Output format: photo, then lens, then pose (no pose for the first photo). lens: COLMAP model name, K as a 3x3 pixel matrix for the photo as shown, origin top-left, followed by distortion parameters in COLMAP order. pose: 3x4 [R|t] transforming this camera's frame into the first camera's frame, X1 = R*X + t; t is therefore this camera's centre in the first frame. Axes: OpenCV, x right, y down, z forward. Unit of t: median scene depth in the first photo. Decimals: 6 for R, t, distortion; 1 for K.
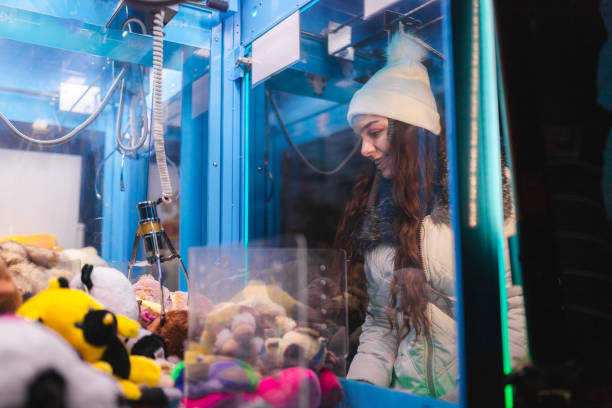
lens RADIAL K [[579.9, 0, 306.0], [0, 579.9, 204.0], [0, 0, 1]] dist [-0.003796, 0.004732]
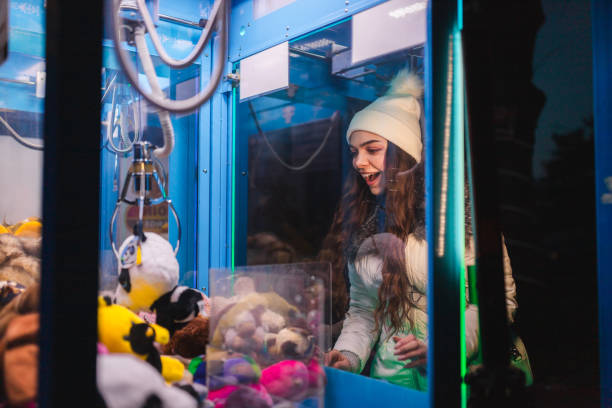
lens RADIAL K [[577.0, 0, 306.0], [0, 577.0, 204.0], [0, 0, 1]] dist [-0.002012, -0.001513]
pose [[0.994423, 0.015164, 0.104368, -0.115799], [-0.023268, 0.996769, 0.076872, -0.137736], [-0.102865, -0.078872, 0.991563, -0.175387]]
